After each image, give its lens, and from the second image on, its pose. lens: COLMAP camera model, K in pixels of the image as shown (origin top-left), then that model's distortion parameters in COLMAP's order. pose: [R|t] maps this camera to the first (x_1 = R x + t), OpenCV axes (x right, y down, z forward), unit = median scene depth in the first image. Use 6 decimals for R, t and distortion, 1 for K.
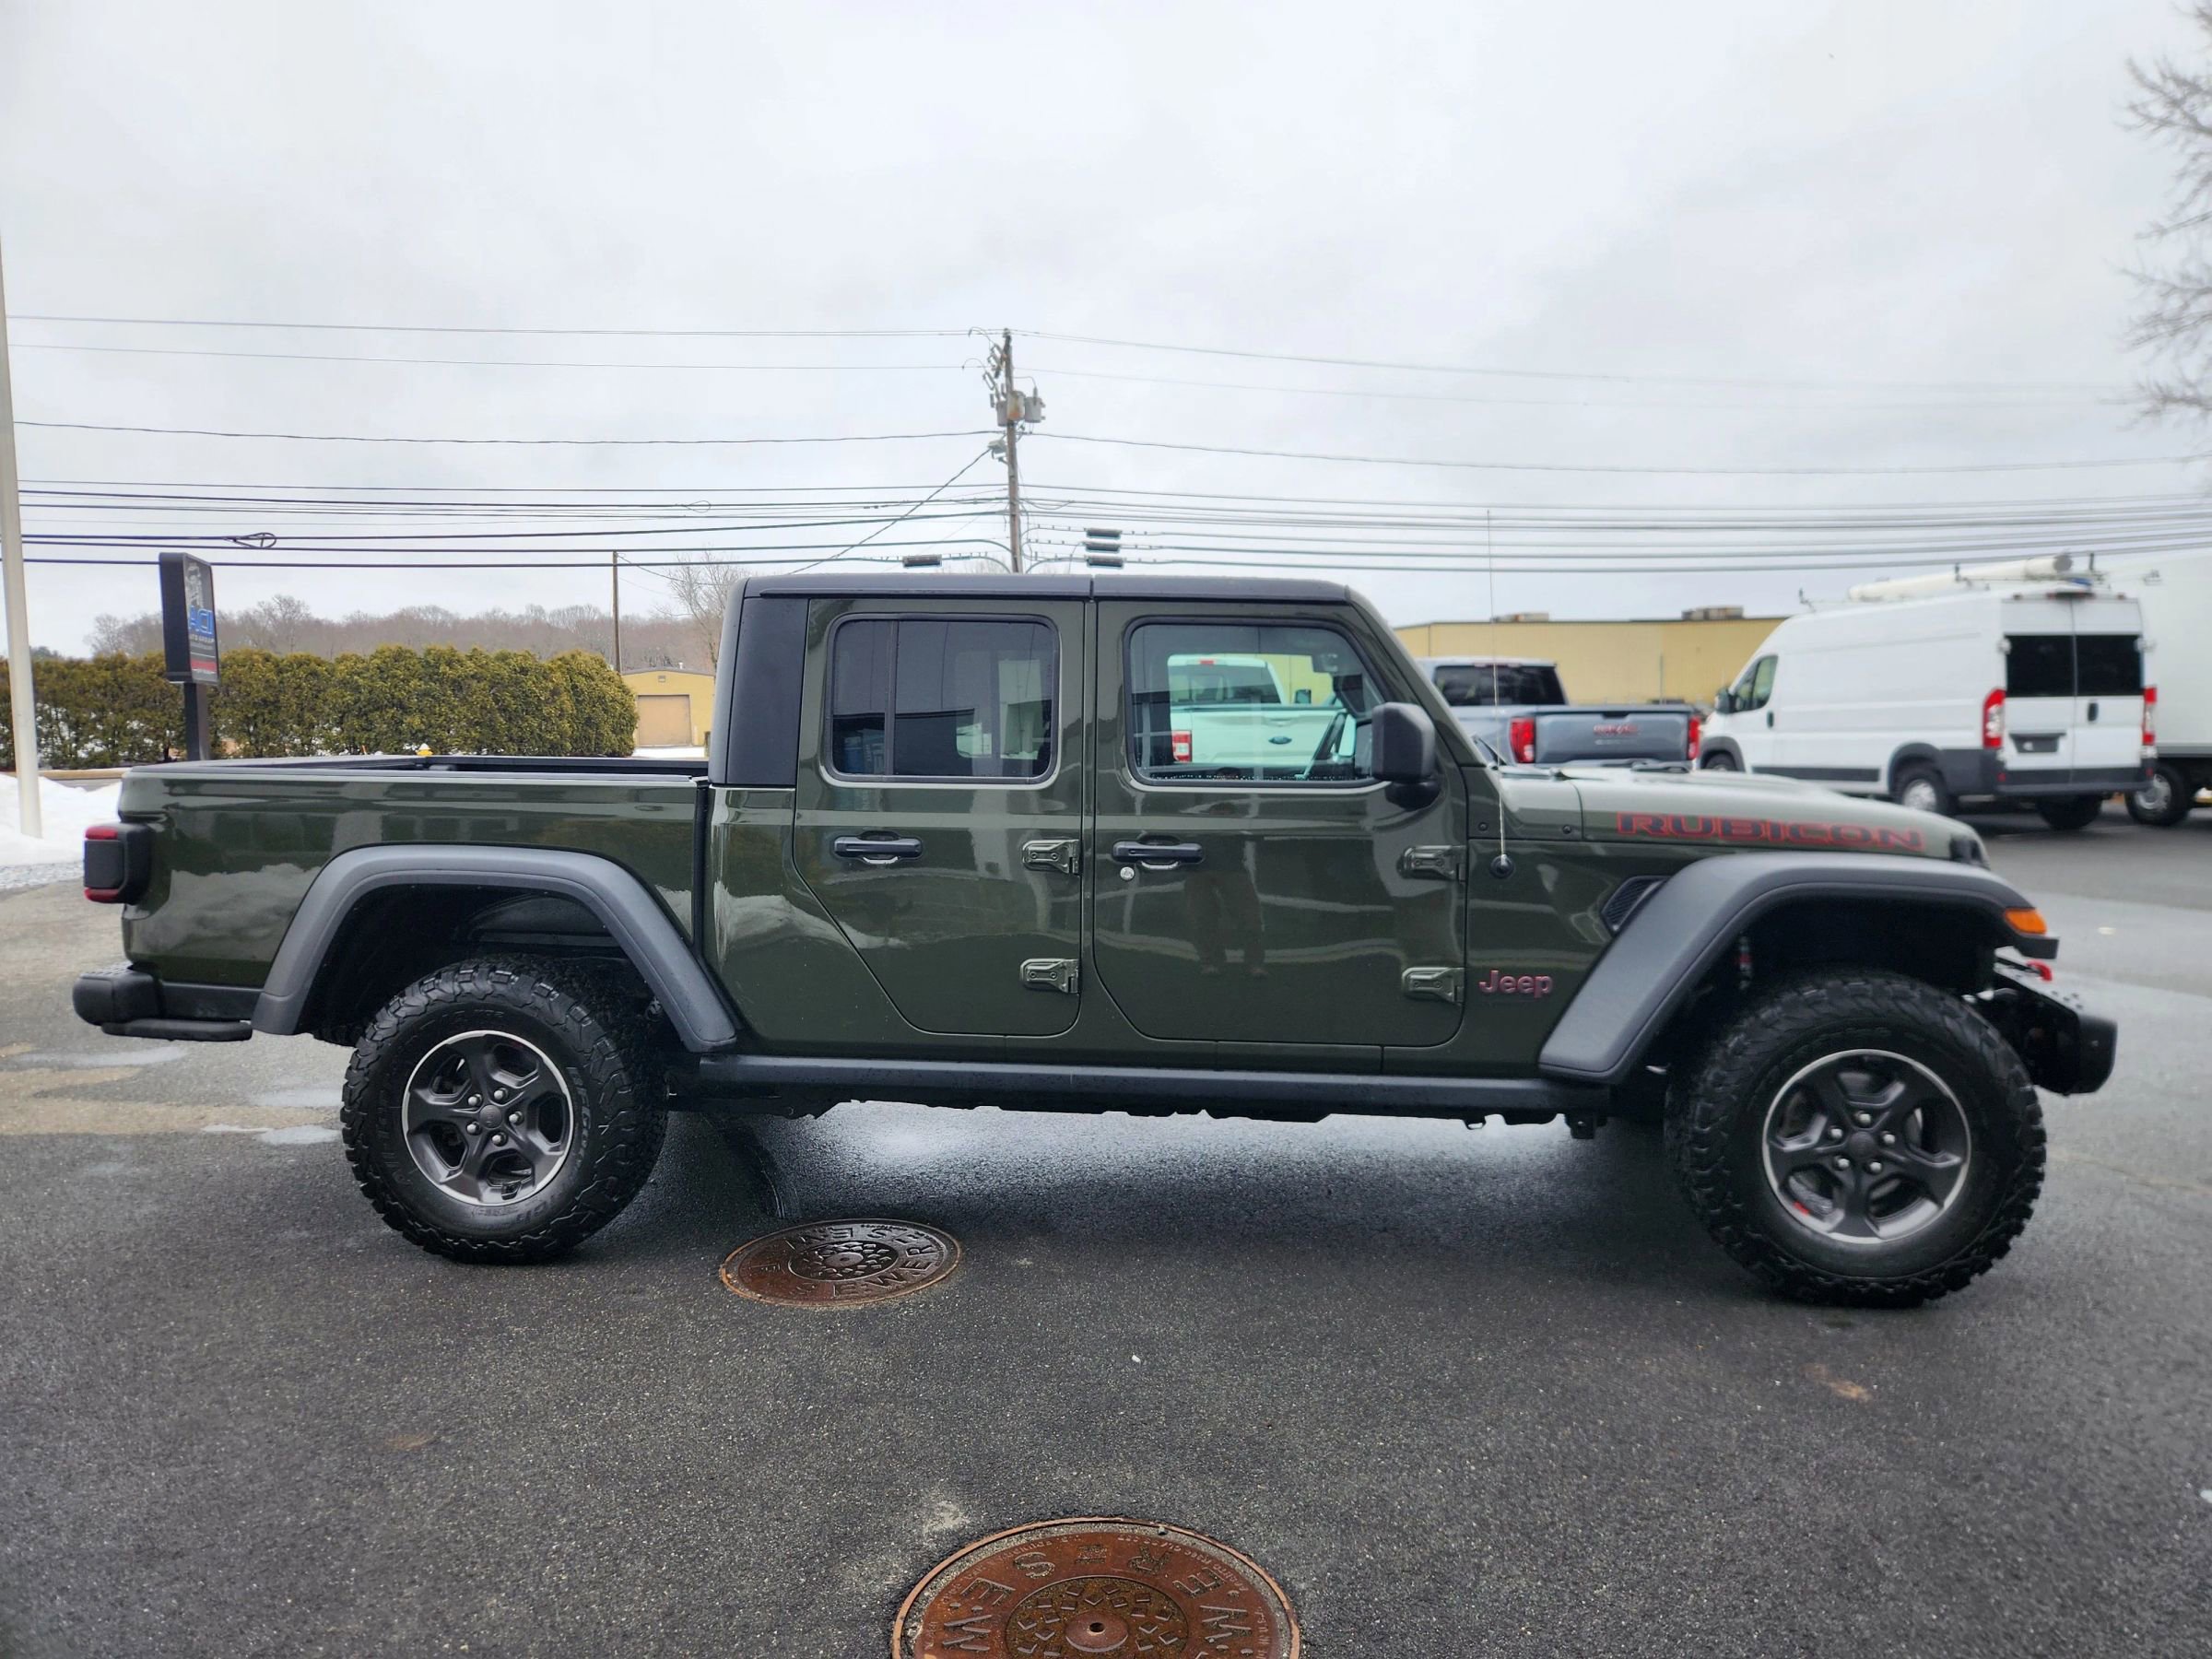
lens RADIAL K [[1489.1, 0, 1101.7], [0, 1489.1, 826.8], [0, 0, 1]] dist [0.069029, -0.054823]
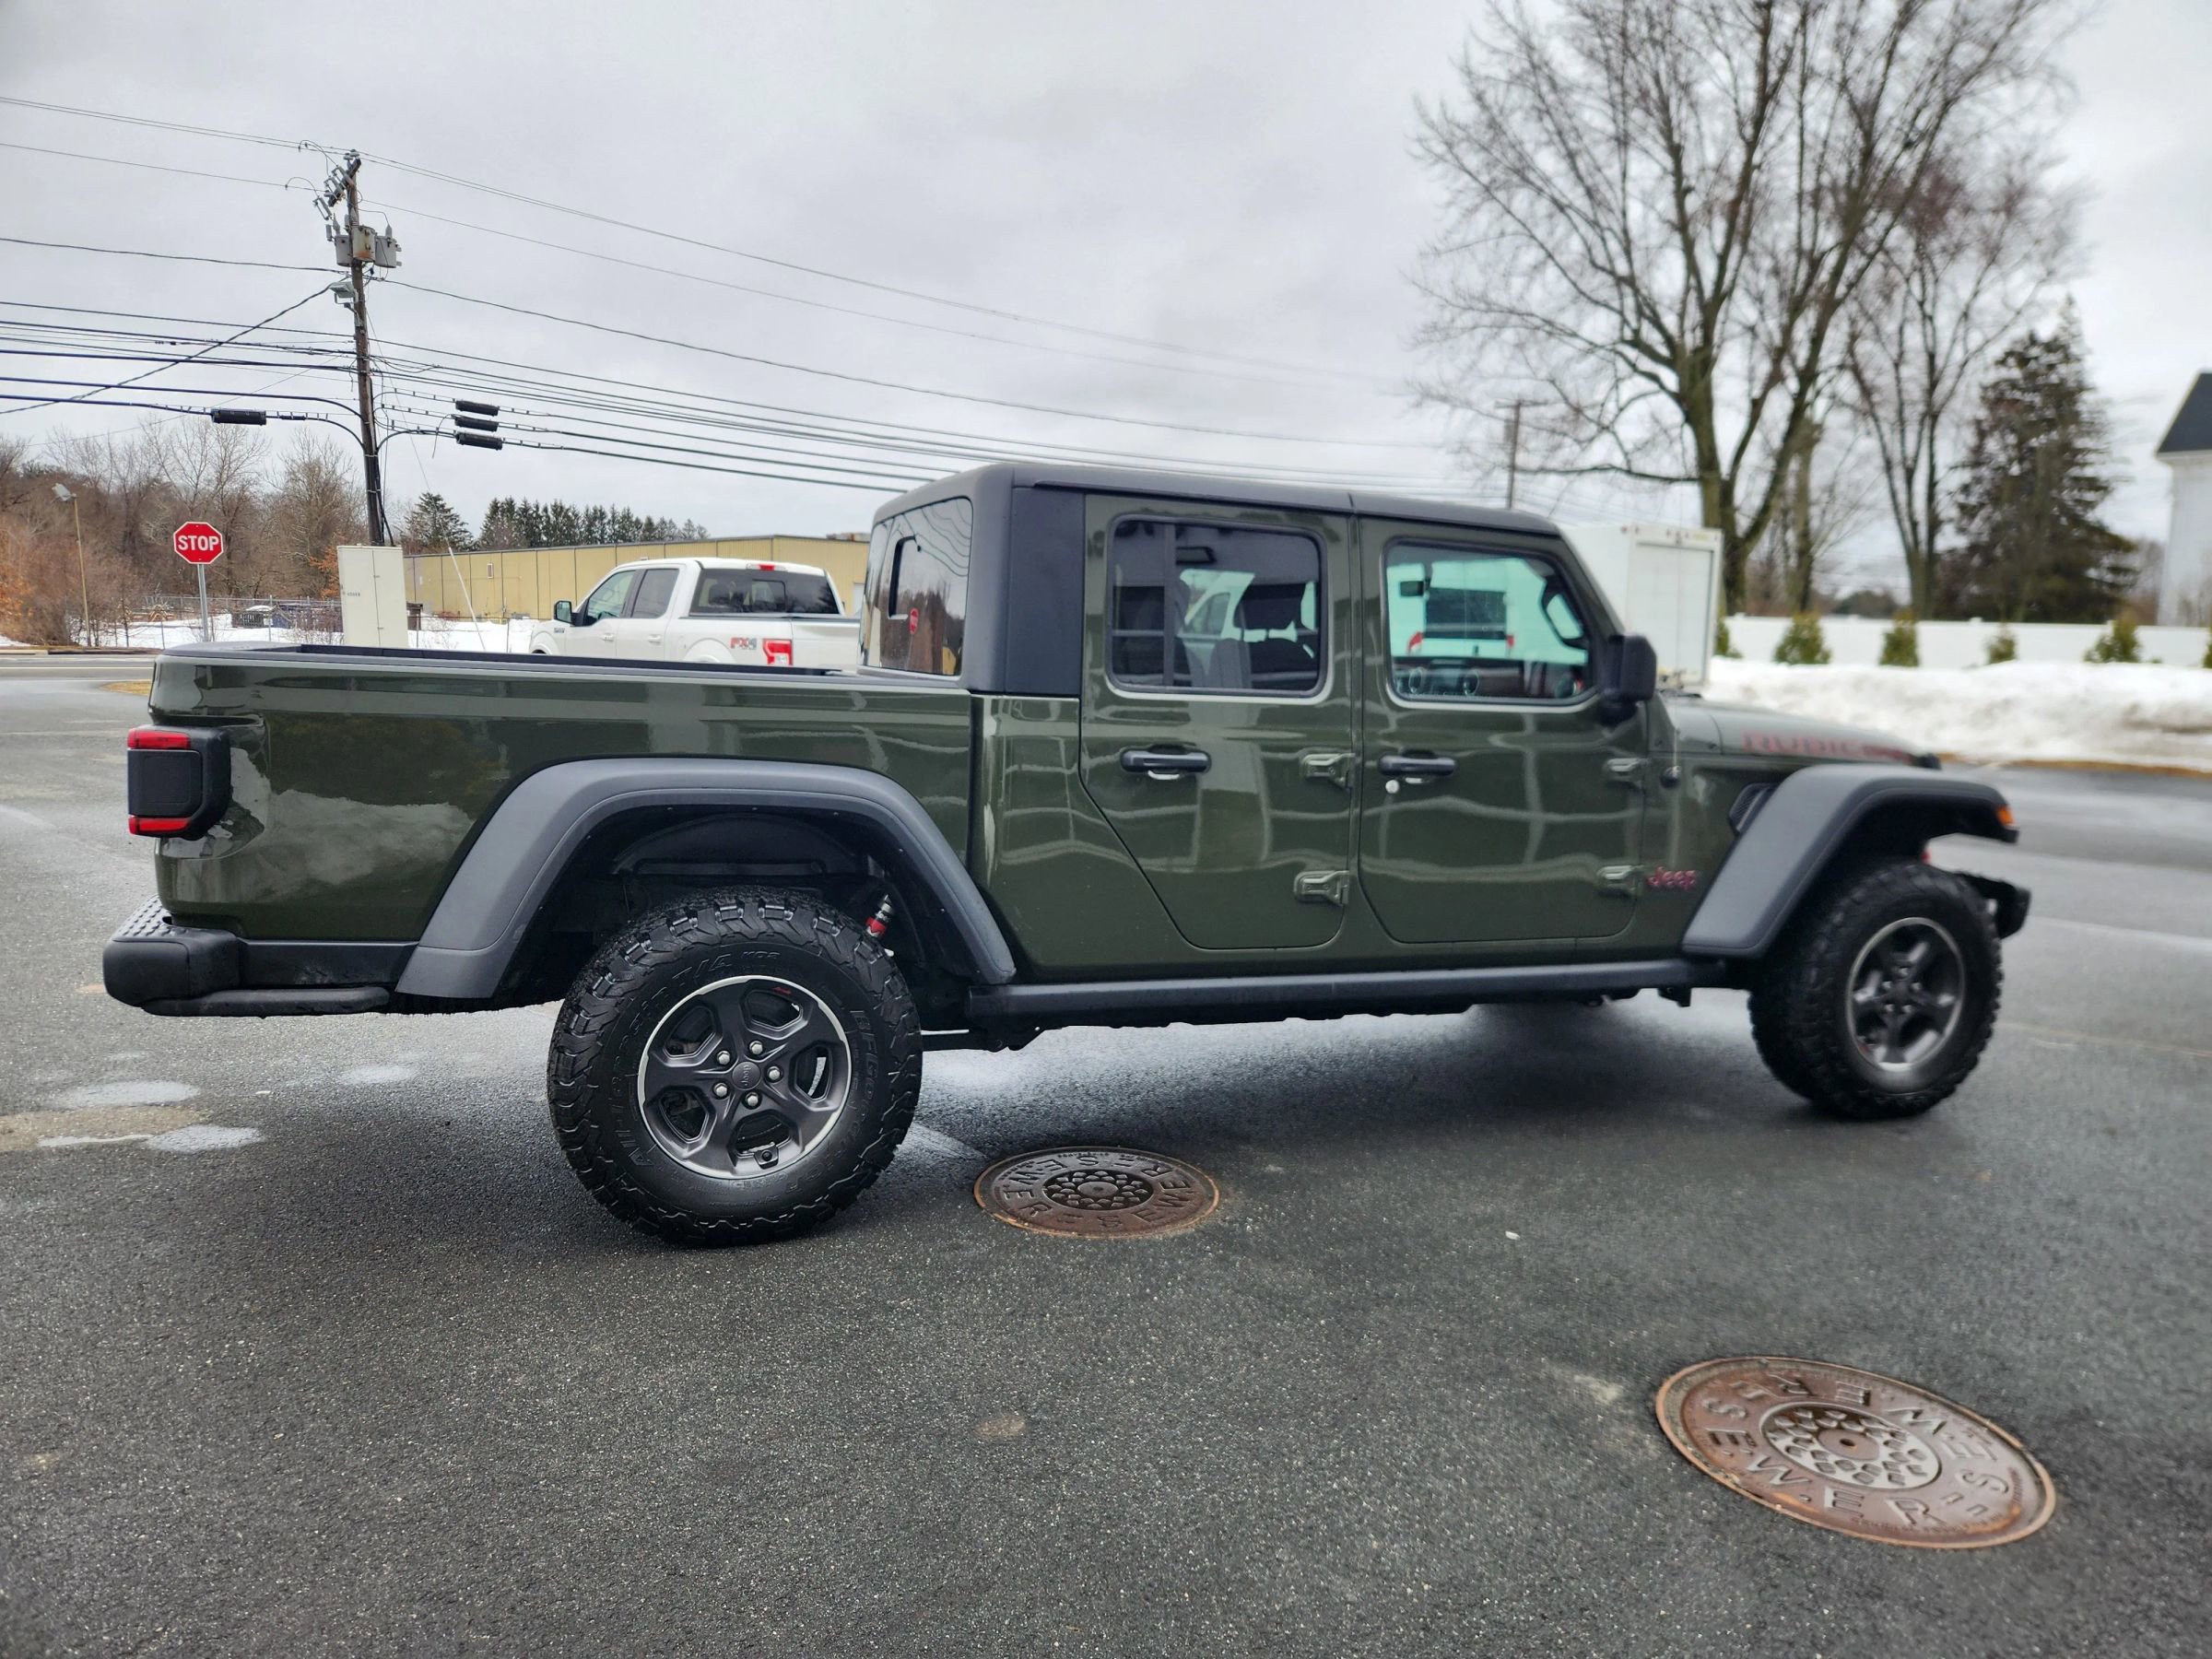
lens RADIAL K [[1489.1, 0, 1118.7], [0, 1489.1, 832.6], [0, 0, 1]] dist [0.069029, -0.054823]
pose [[0.891756, -0.021533, 0.452005, -0.562452], [-0.005525, 0.998275, 0.058457, 0.003231], [-0.452483, -0.054627, 0.890098, 0.143616]]
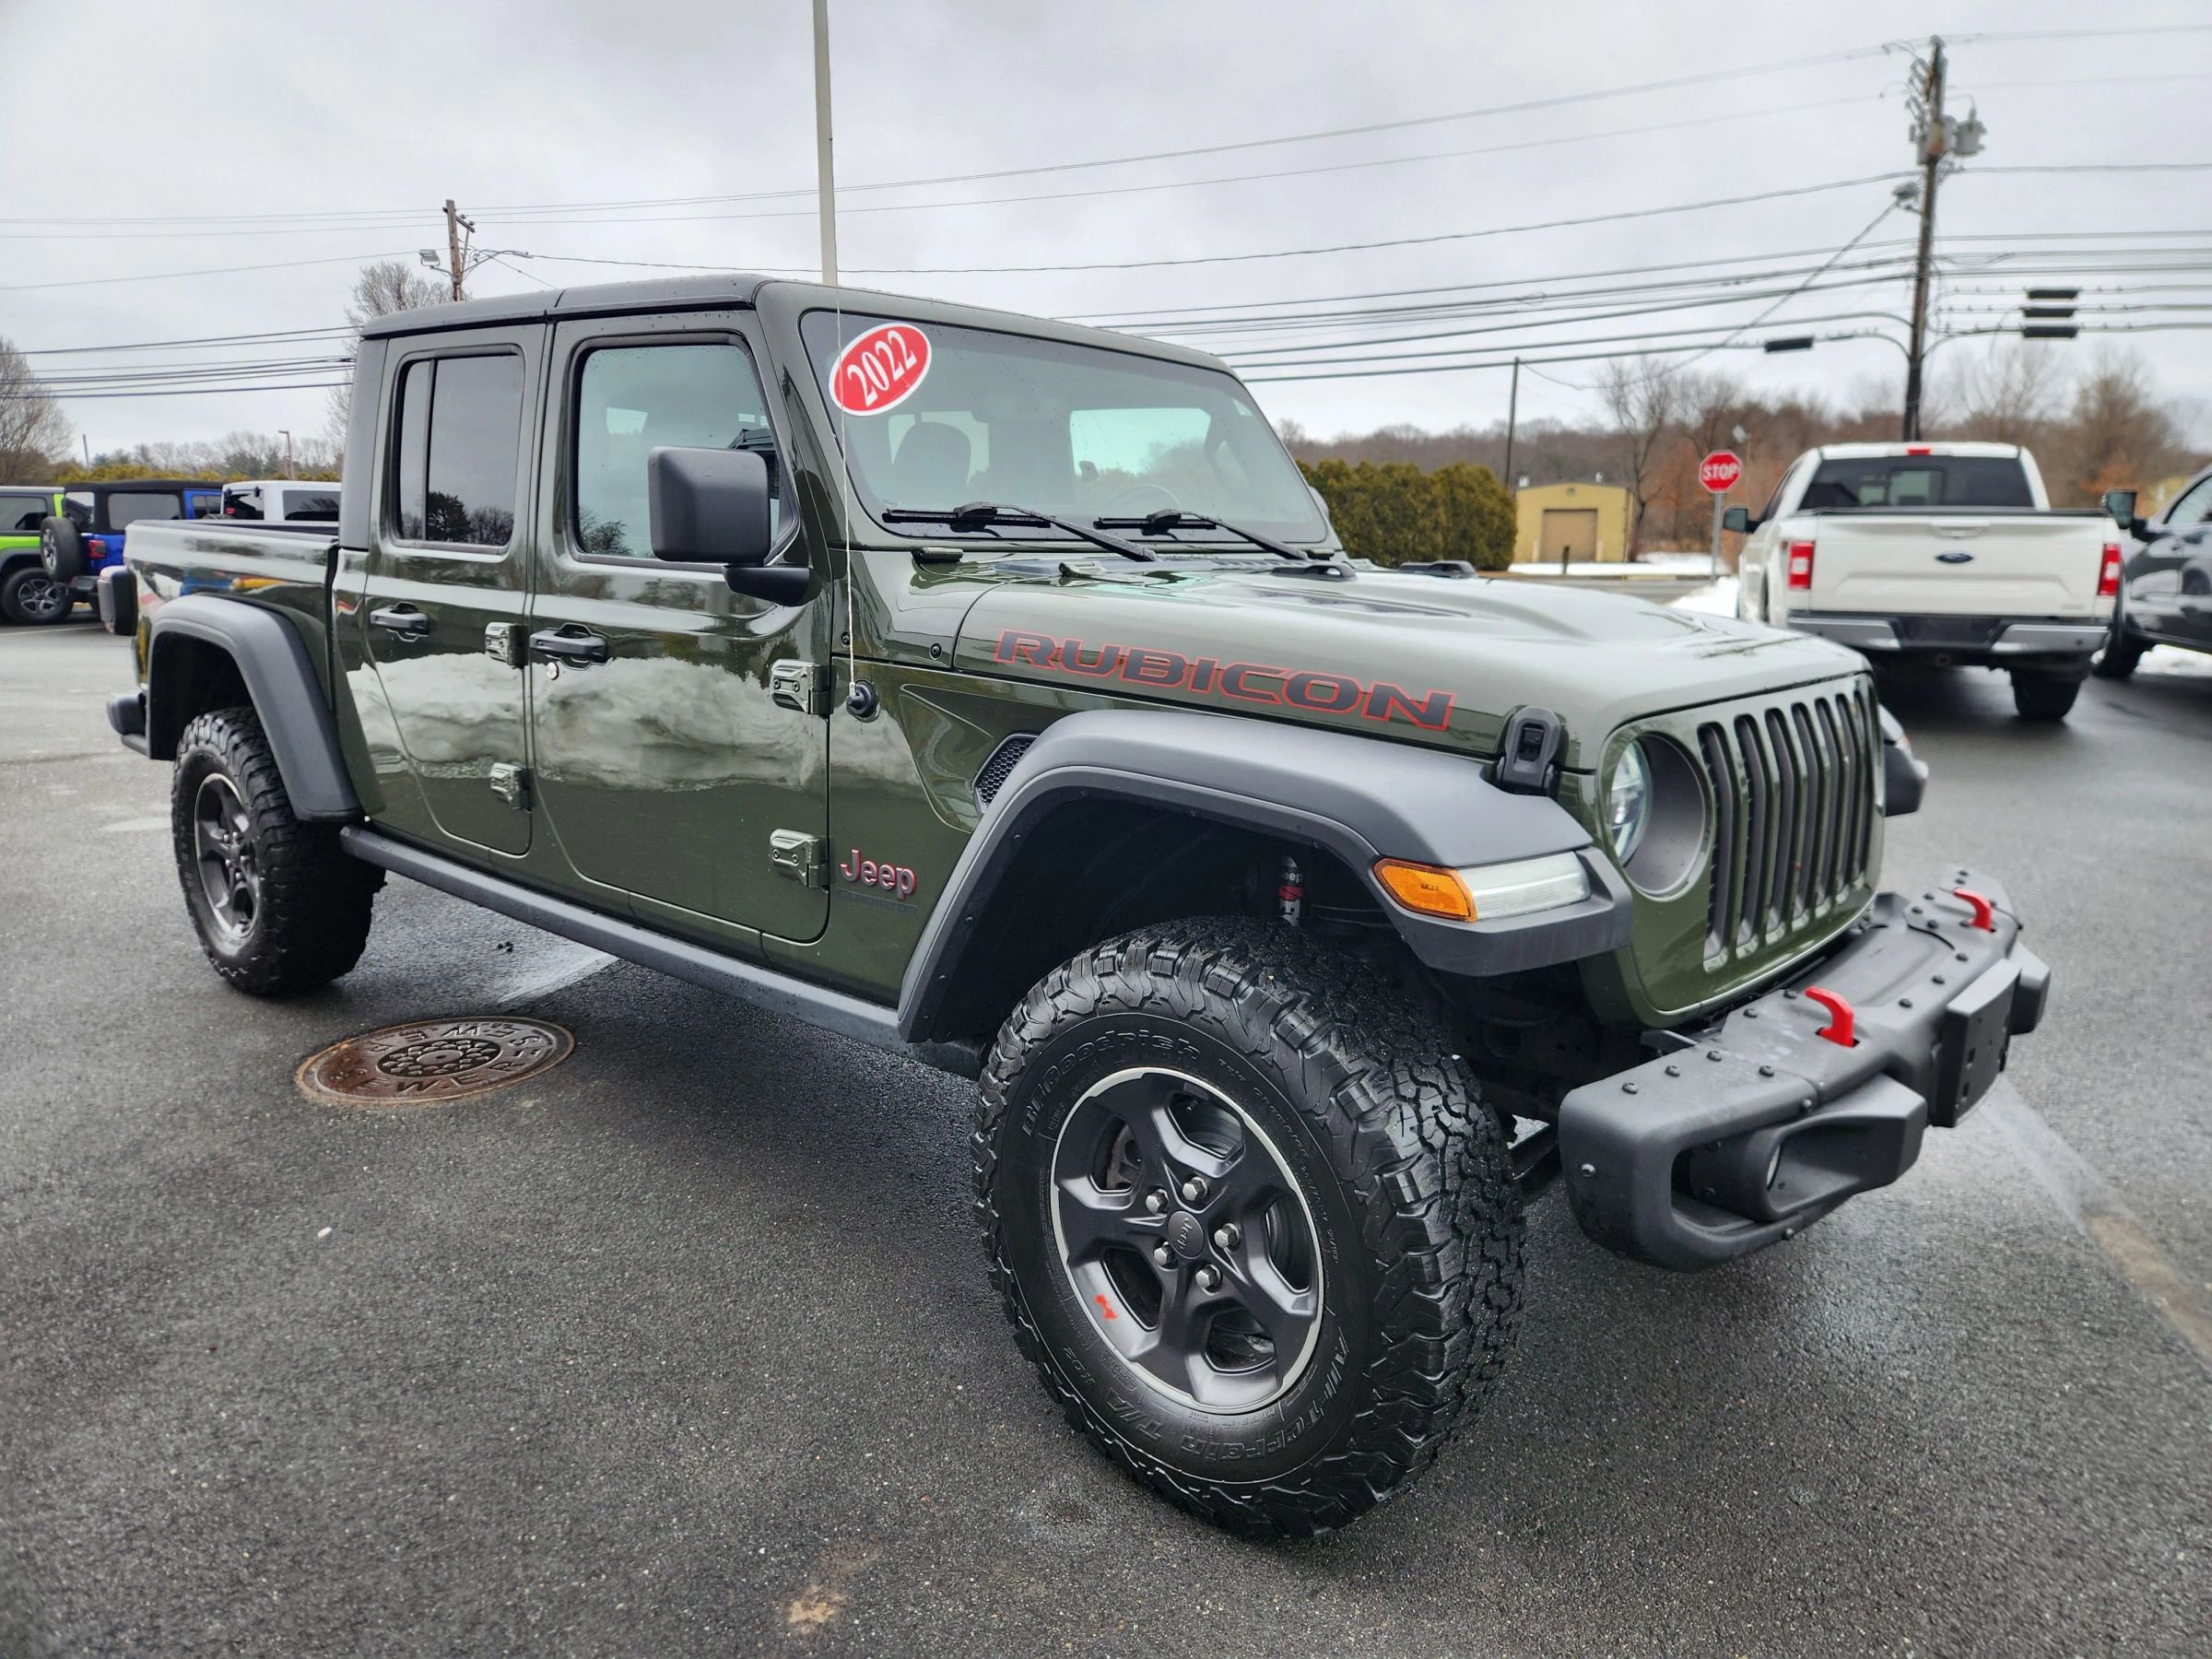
lens RADIAL K [[1489.1, 0, 1101.6], [0, 1489.1, 812.9], [0, 0, 1]] dist [0.069029, -0.054823]
pose [[0.813045, 0.126411, -0.568312, 0.660373], [-0.062978, 0.989512, 0.130001, -0.014633], [0.578785, -0.069905, 0.812478, 0.455180]]
